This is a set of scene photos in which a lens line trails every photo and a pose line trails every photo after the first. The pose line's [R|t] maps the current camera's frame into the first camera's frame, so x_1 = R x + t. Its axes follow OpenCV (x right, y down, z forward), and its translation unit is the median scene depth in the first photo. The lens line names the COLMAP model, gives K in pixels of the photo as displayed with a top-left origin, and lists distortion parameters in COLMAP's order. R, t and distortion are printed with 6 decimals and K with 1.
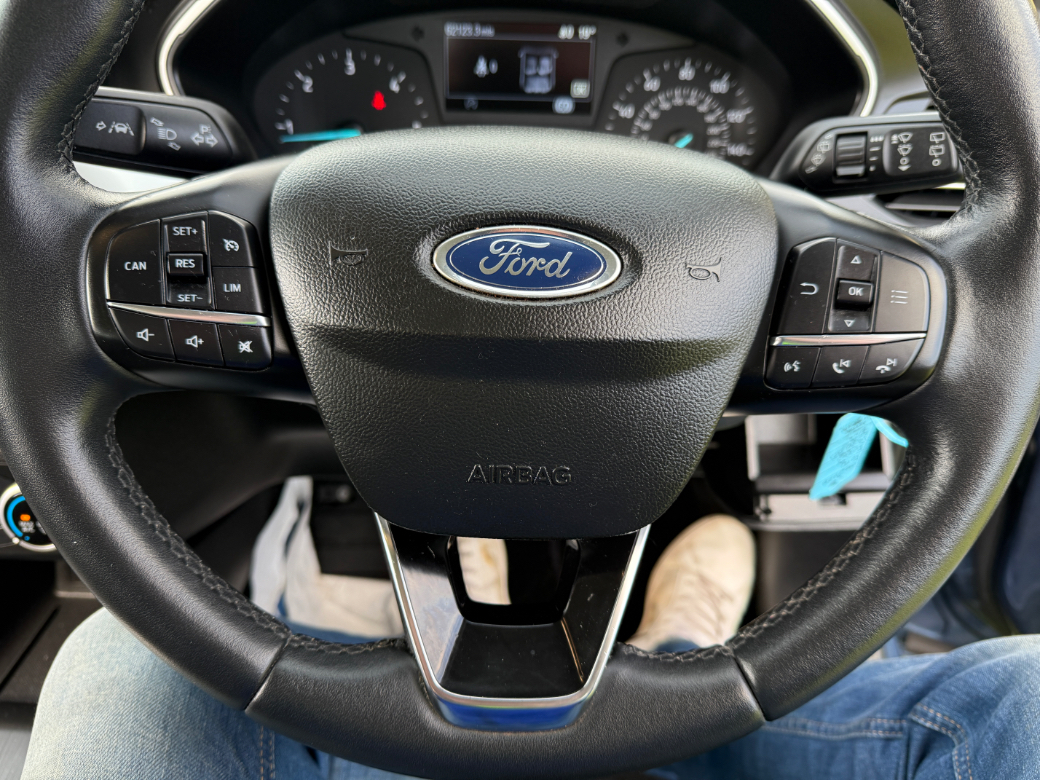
lens RADIAL K [[717.1, 0, 454.9], [0, 717.1, 388.9], [0, 0, 1]] dist [0.000547, -0.120026]
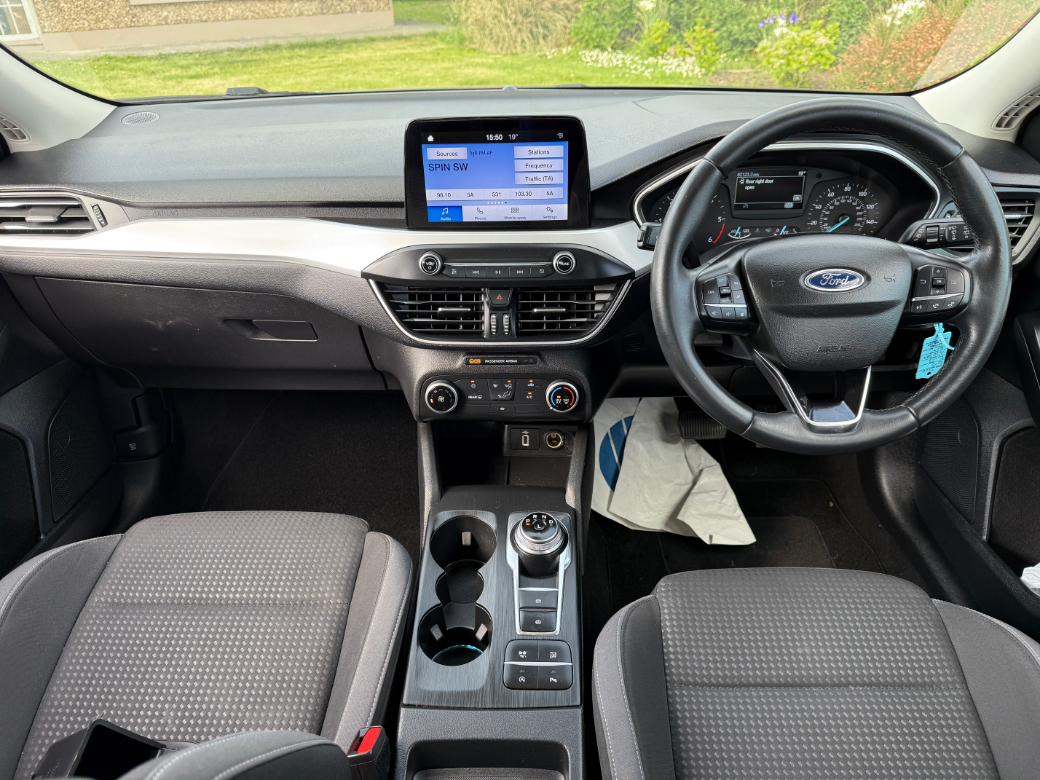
lens RADIAL K [[720.6, 0, 520.0], [0, 720.6, 390.0], [0, 0, 1]] dist [-0.001930, -0.002619]
pose [[0.997242, -0.065177, 0.035506, -0.819897], [0.065932, 0.997613, -0.020521, 0.163183], [-0.034084, 0.022805, 0.999159, -1.210647]]
